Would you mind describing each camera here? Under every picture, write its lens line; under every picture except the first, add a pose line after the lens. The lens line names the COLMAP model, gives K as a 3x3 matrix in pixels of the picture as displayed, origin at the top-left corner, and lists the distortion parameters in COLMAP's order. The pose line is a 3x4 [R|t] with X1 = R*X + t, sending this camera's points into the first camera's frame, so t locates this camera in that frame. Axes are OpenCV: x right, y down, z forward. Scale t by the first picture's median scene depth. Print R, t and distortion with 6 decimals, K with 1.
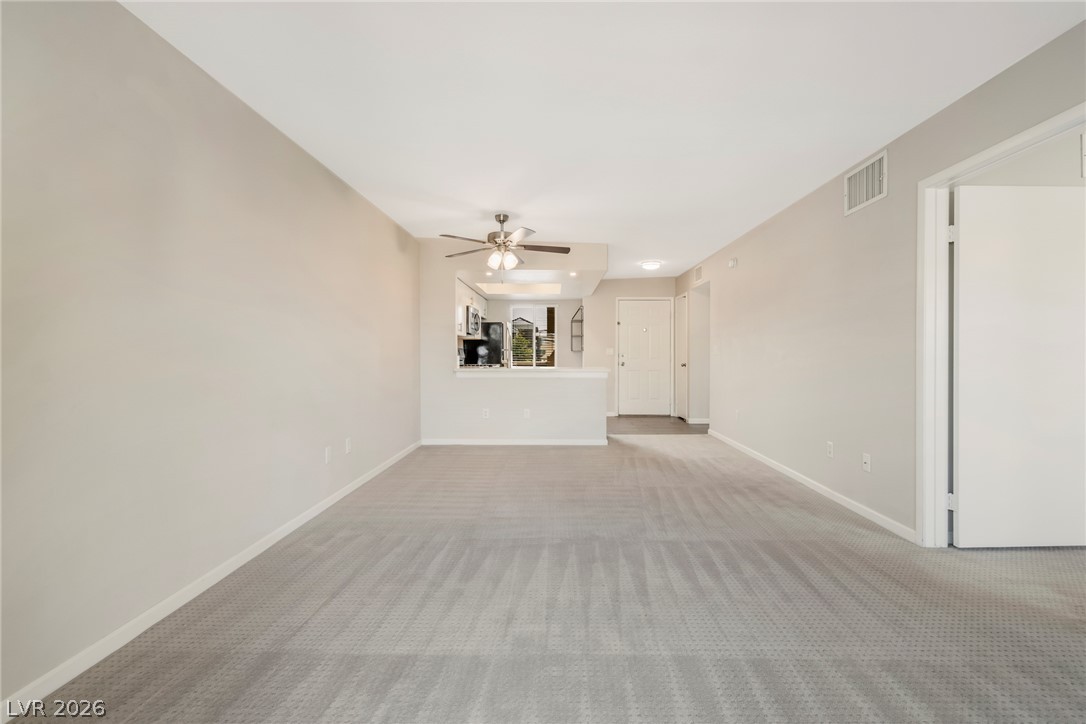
lens RADIAL K [[488.6, 0, 551.1], [0, 488.6, 356.4], [0, 0, 1]] dist [0.001980, -0.000340]
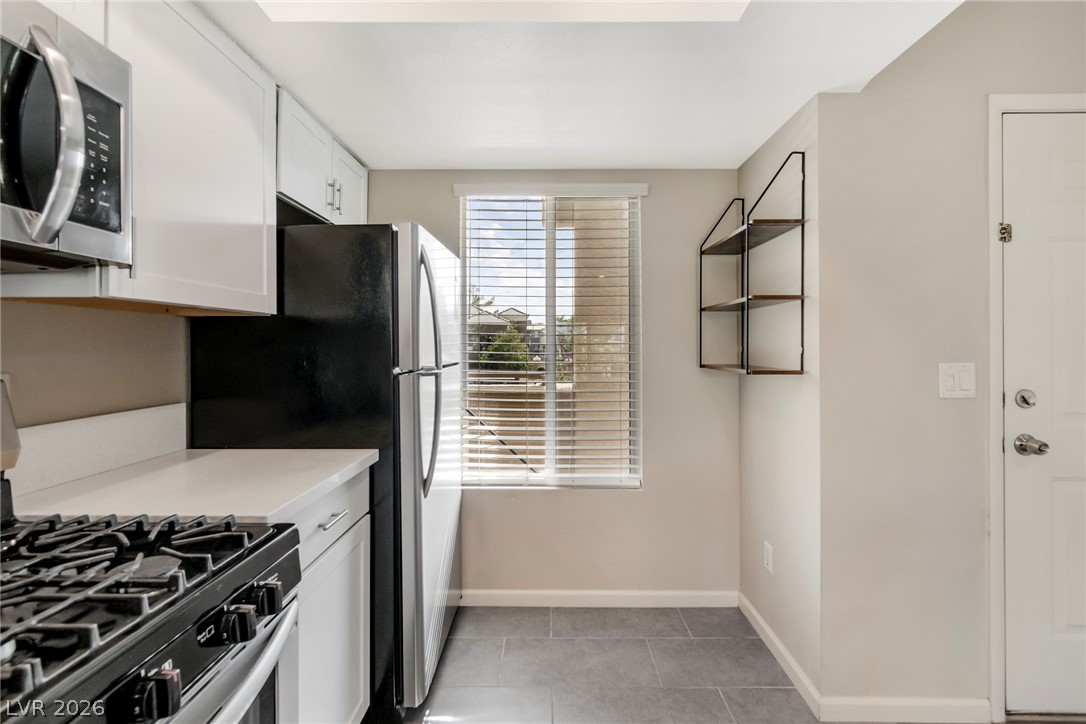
lens RADIAL K [[484.5, 0, 542.7], [0, 484.5, 346.6], [0, 0, 1]] dist [0.000327, -0.000130]
pose [[0.999998, -0.000339, -0.001941, -0.063780], [0.000327, 0.999979, -0.006406, -0.033062], [0.001943, 0.006405, 0.999978, 1.236566]]
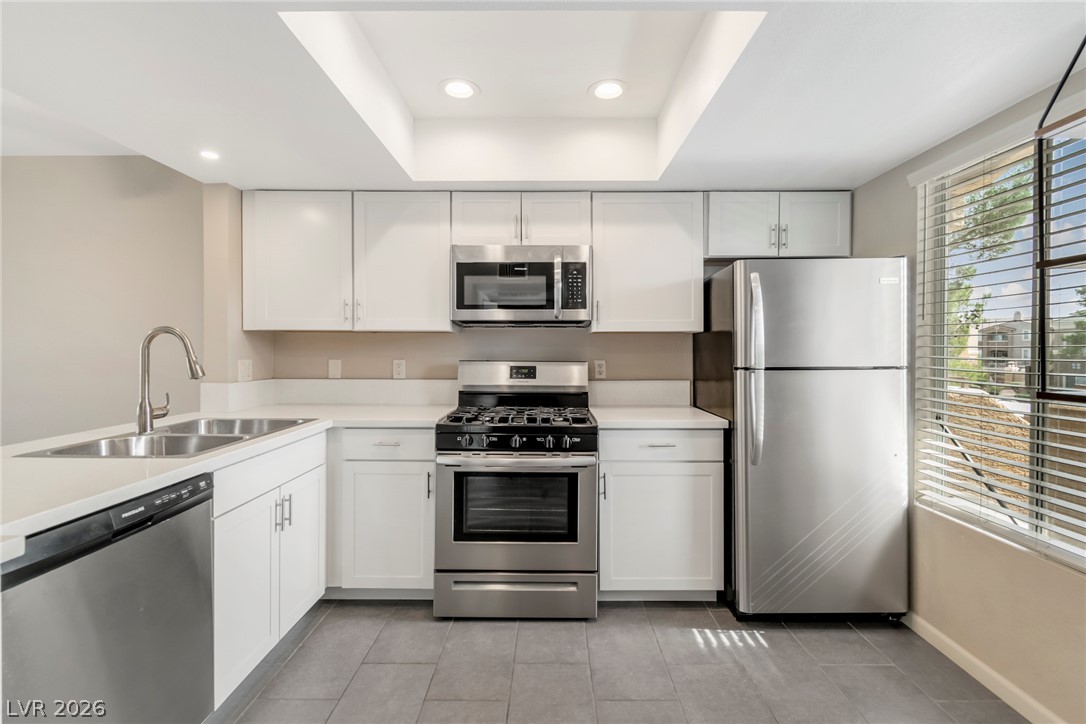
lens RADIAL K [[479.1, 0, 565.7], [0, 479.1, 357.3], [0, 0, 1]] dist [0.000063, -0.000153]
pose [[0.033492, 0.011118, -0.999377, 0.245699], [-0.005547, 0.999925, 0.010939, -0.032402], [0.999424, 0.005178, 0.033552, 1.368985]]
